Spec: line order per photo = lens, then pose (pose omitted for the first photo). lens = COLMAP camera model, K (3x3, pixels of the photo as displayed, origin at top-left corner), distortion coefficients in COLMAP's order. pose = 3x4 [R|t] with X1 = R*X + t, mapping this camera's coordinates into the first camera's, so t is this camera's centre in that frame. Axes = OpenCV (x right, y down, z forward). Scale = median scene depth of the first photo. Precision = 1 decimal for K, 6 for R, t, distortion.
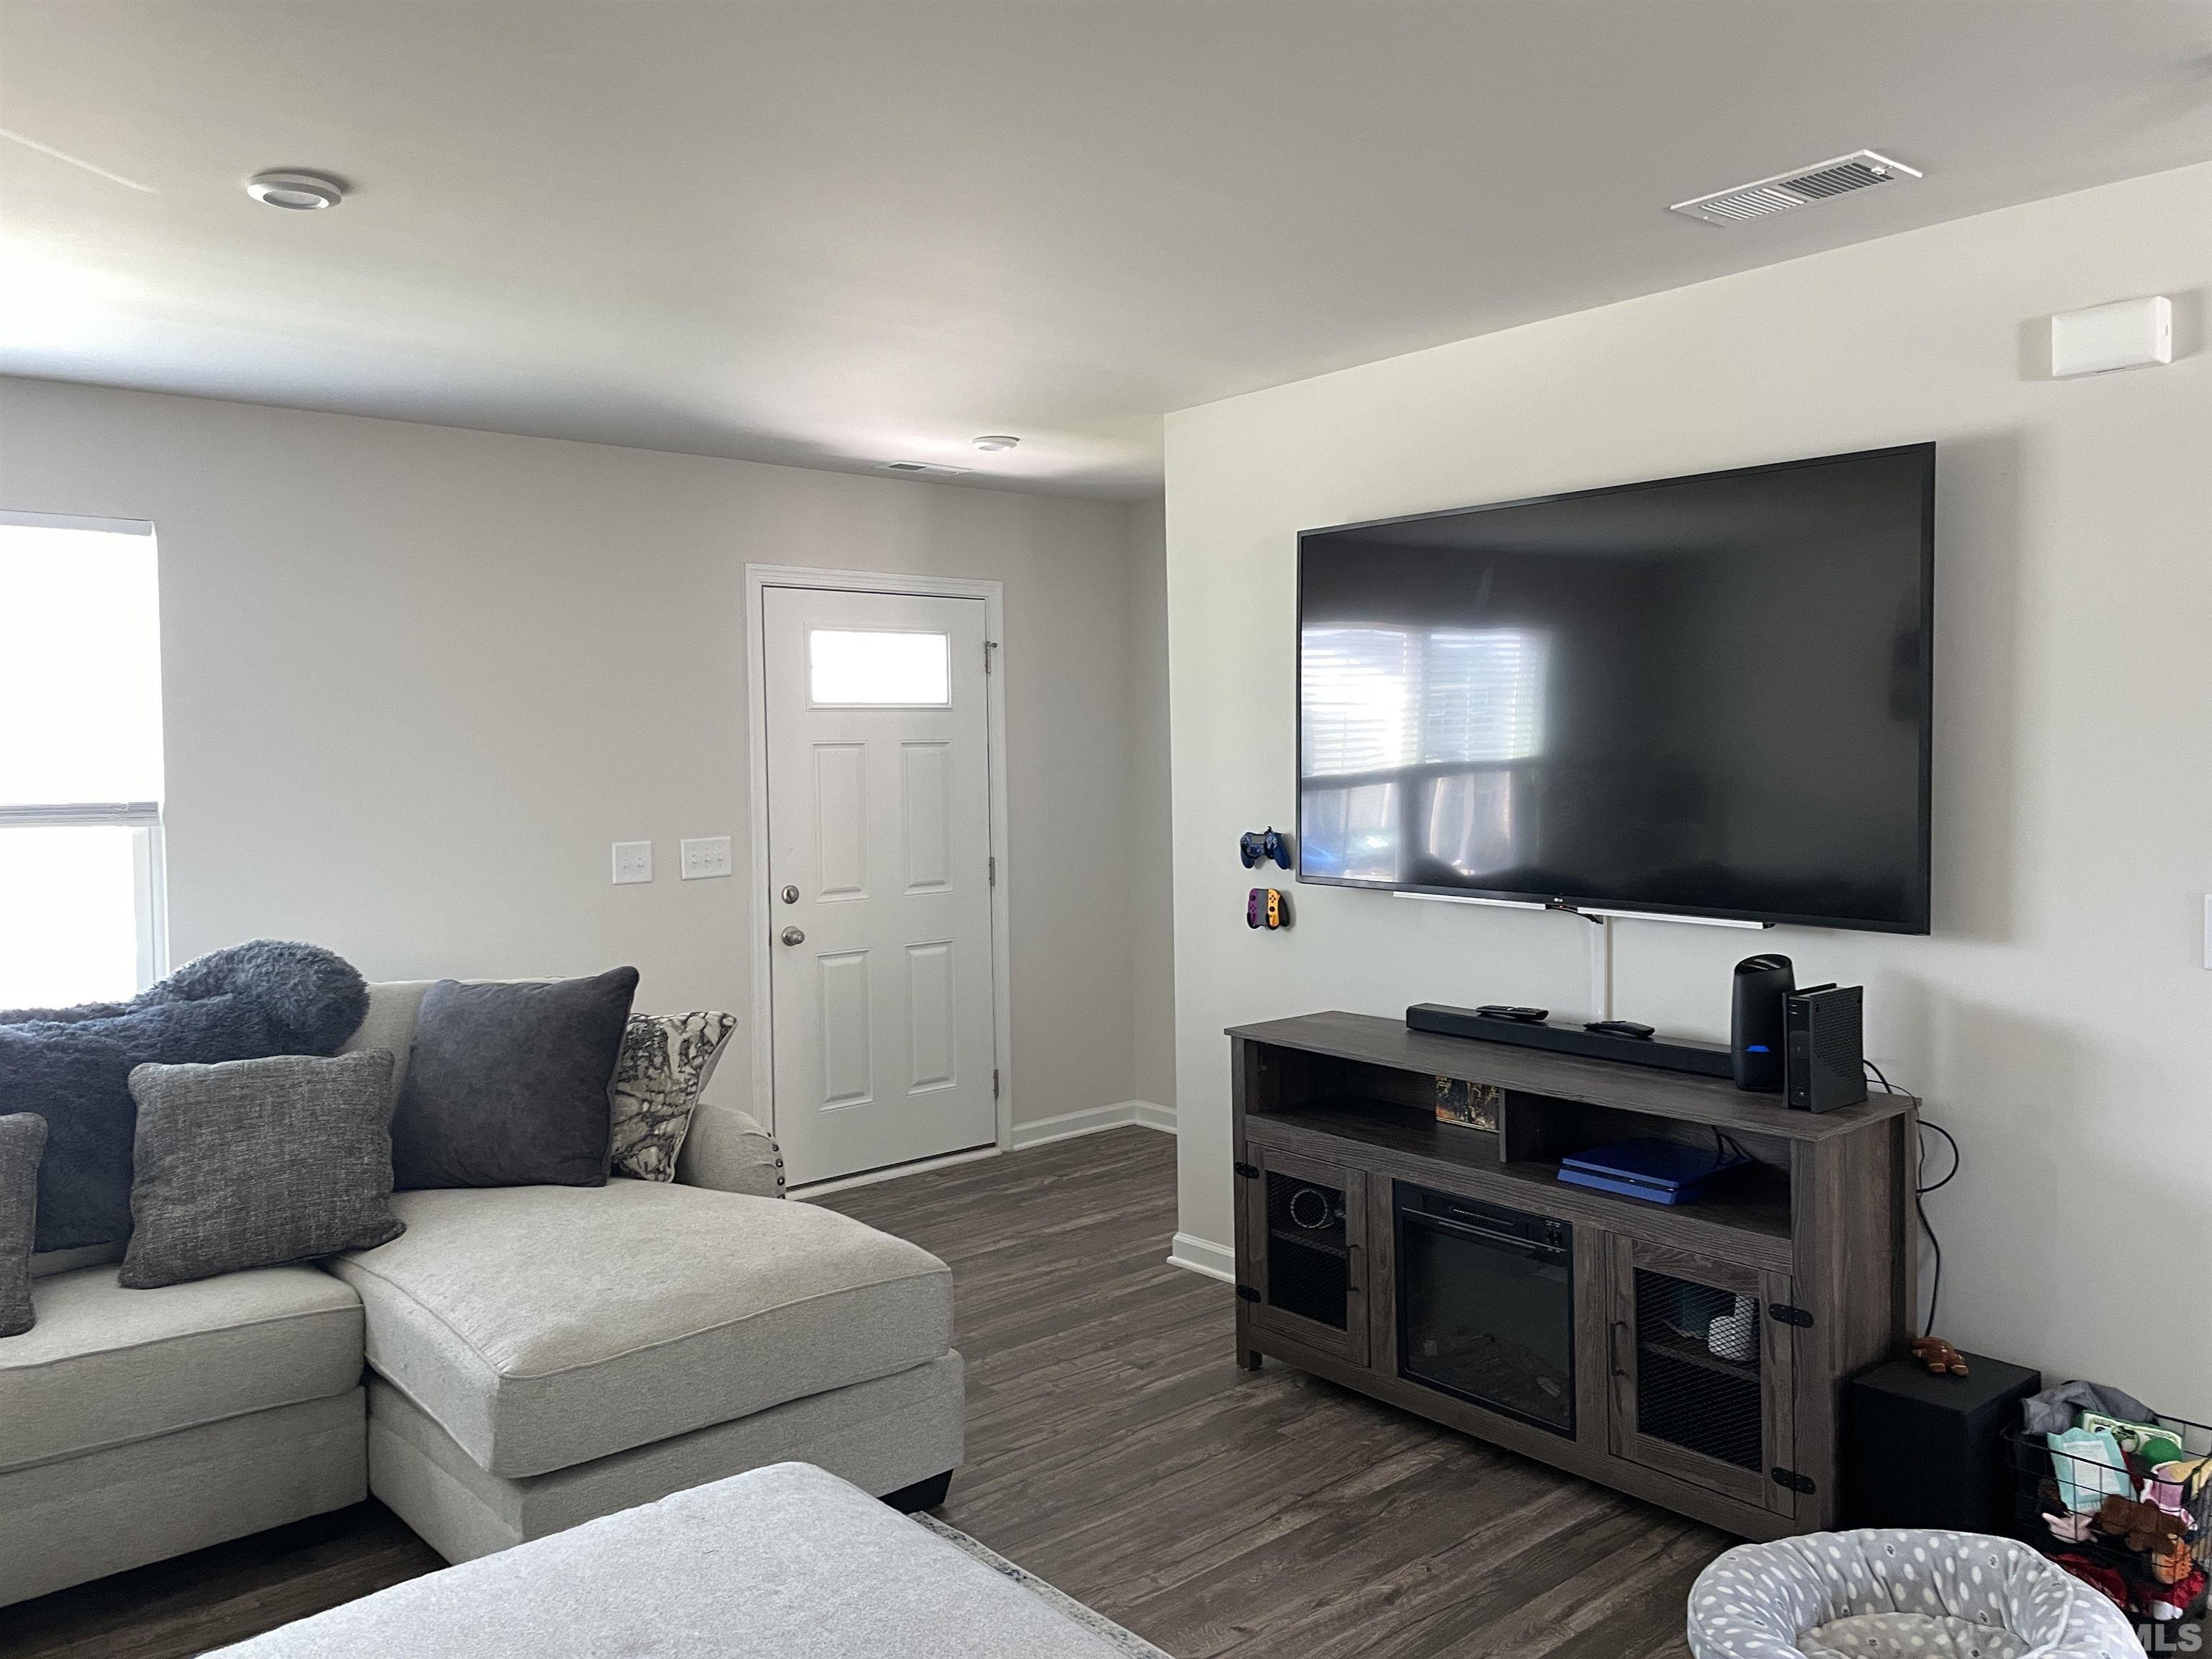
lens RADIAL K [[1671.0, 0, 1113.6], [0, 1671.0, 791.9], [0, 0, 1]] dist [0.097165, -0.118446]
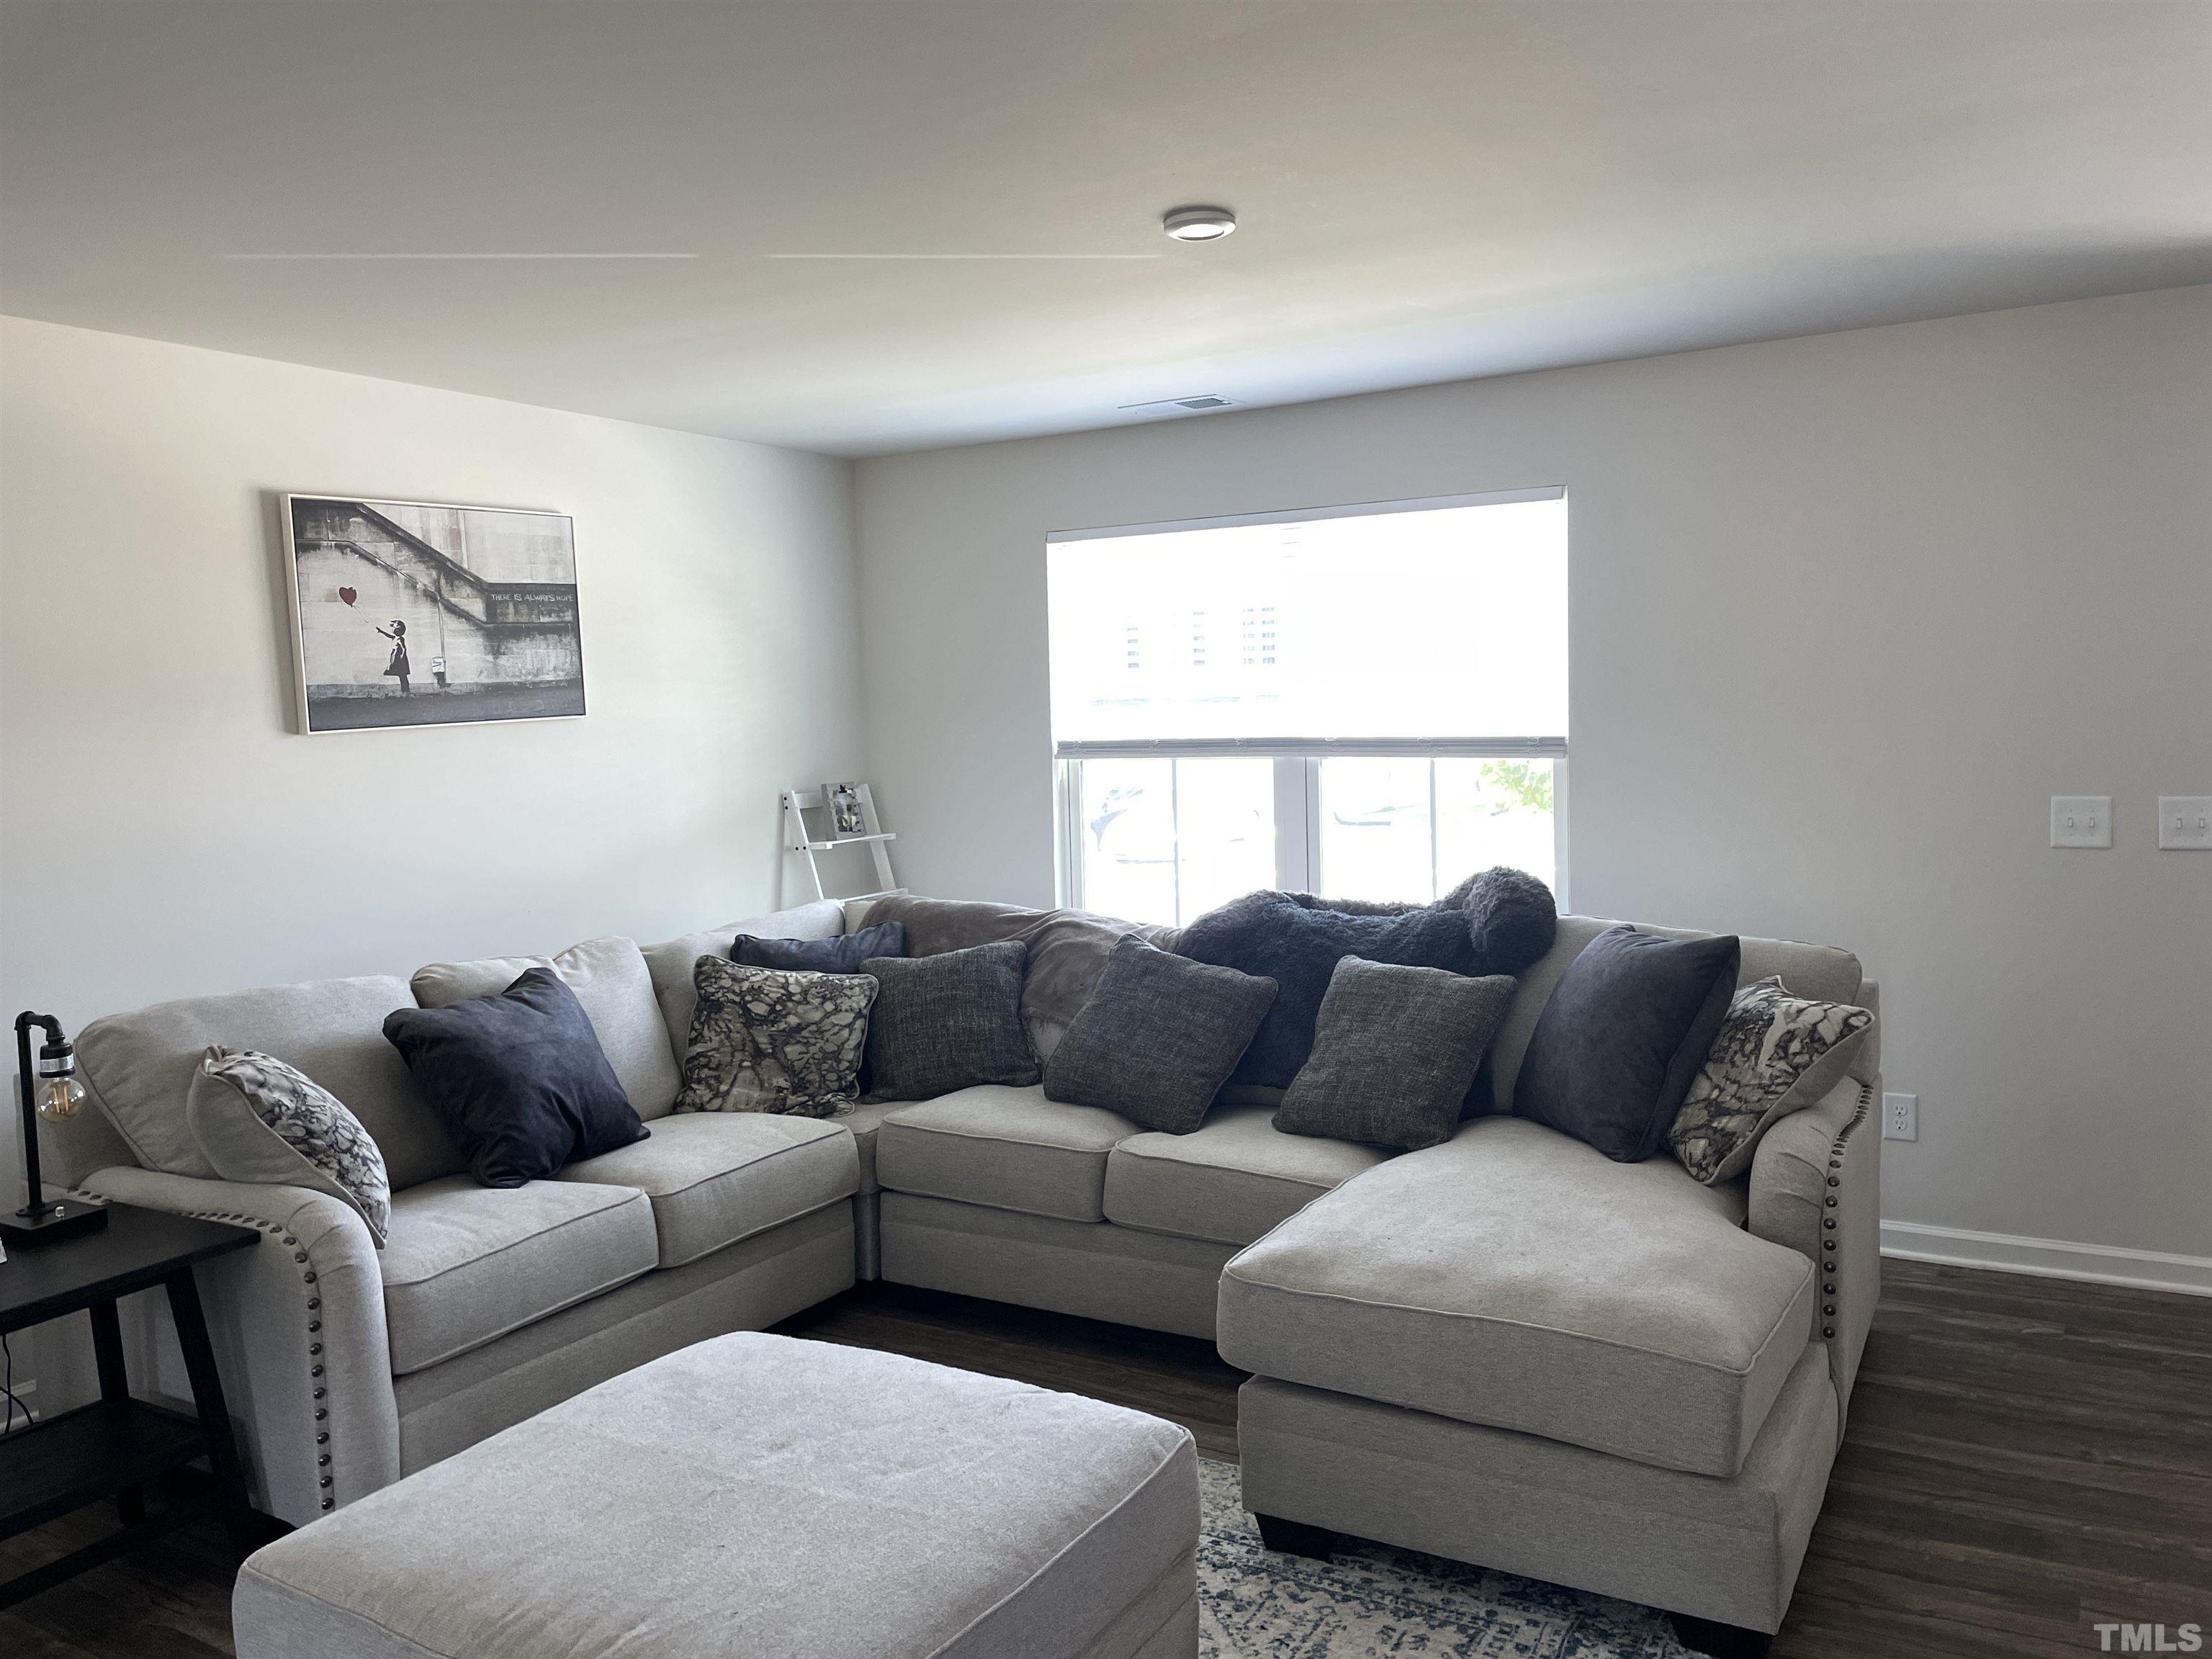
lens RADIAL K [[1671.0, 0, 1113.6], [0, 1671.0, 791.9], [0, 0, 1]] dist [0.097165, -0.118446]
pose [[0.310224, 0.051175, -0.949285, 0.460176], [-0.004762, 0.998621, 0.052278, -0.016811], [0.950652, -0.011698, 0.310040, 0.425606]]
